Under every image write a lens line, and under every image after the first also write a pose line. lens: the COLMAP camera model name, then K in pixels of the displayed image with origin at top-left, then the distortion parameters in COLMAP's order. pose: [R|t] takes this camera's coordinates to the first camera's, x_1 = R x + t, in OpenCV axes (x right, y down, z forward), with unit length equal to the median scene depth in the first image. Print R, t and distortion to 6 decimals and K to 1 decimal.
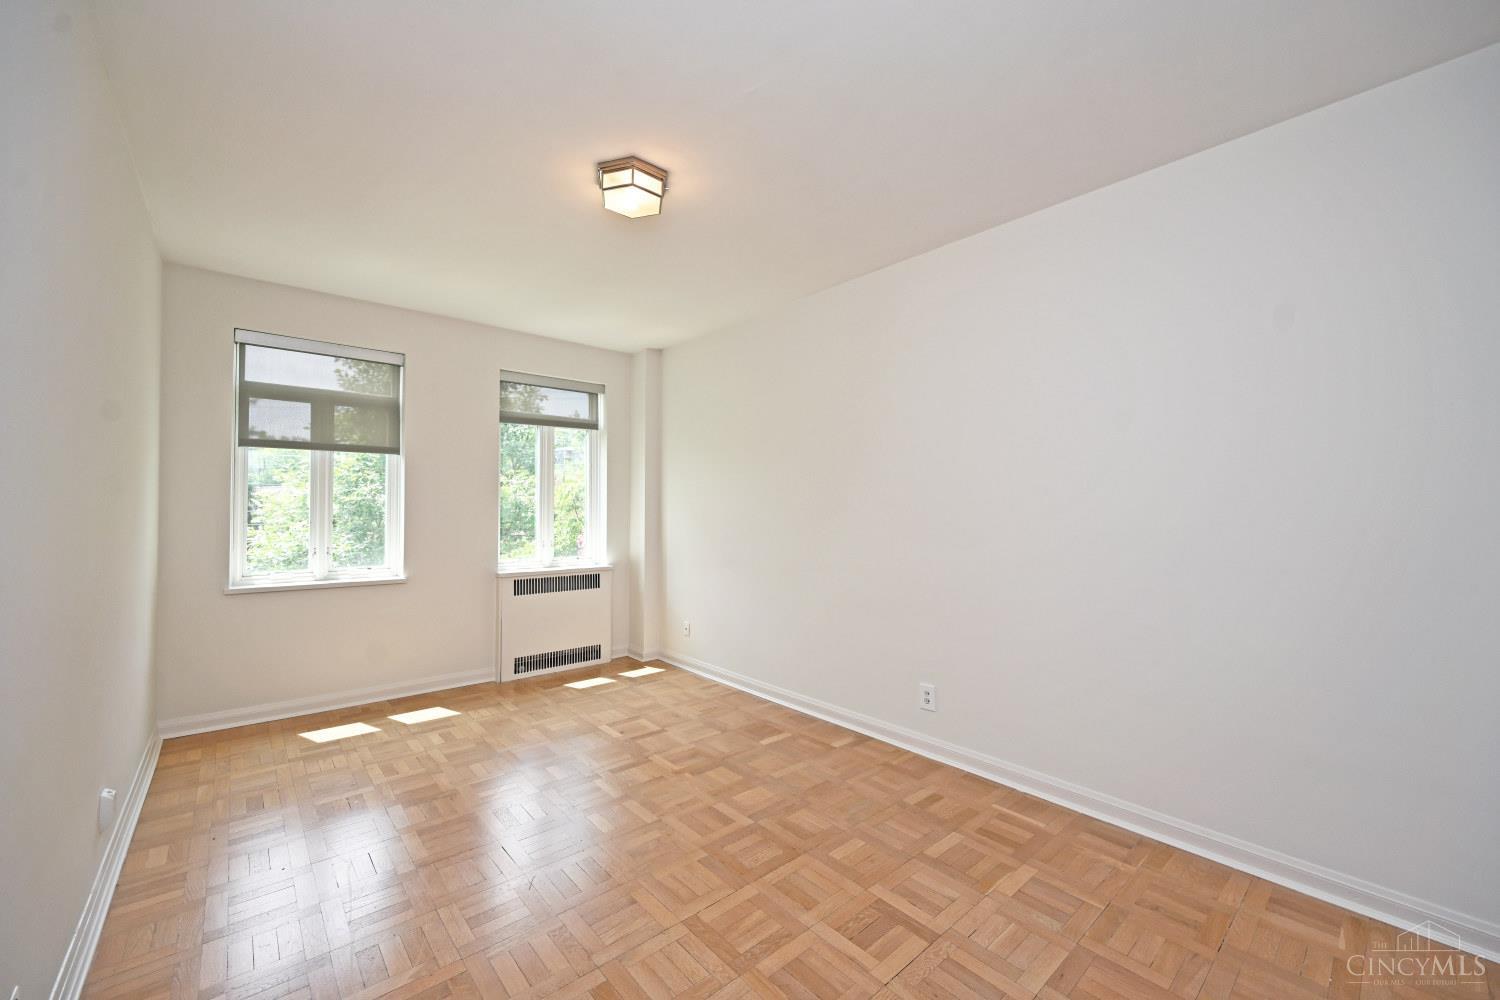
lens RADIAL K [[590.8, 0, 749.0], [0, 590.8, 496.7], [0, 0, 1]] dist [0.000982, 0.000232]
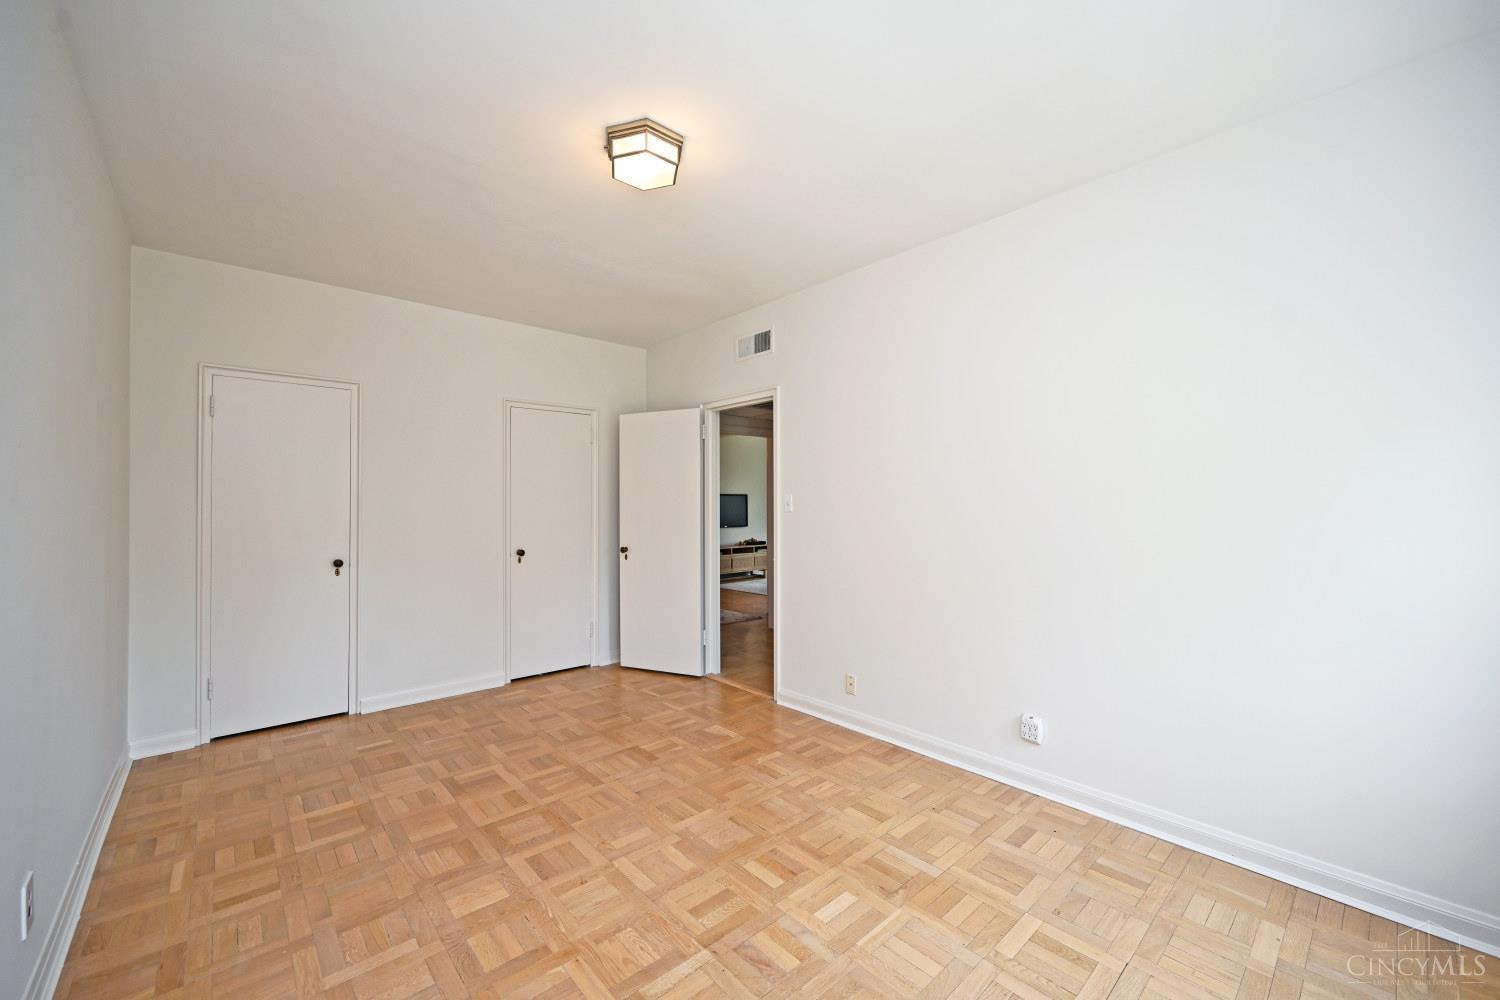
lens RADIAL K [[590.8, 0, 749.0], [0, 590.8, 496.7], [0, 0, 1]] dist [0.000982, 0.000232]
pose [[-0.999912, 0.003806, -0.012677, -0.366410], [0.004233, 0.999420, -0.033776, 0.039168], [0.012541, -0.033827, -0.999349, 2.002930]]
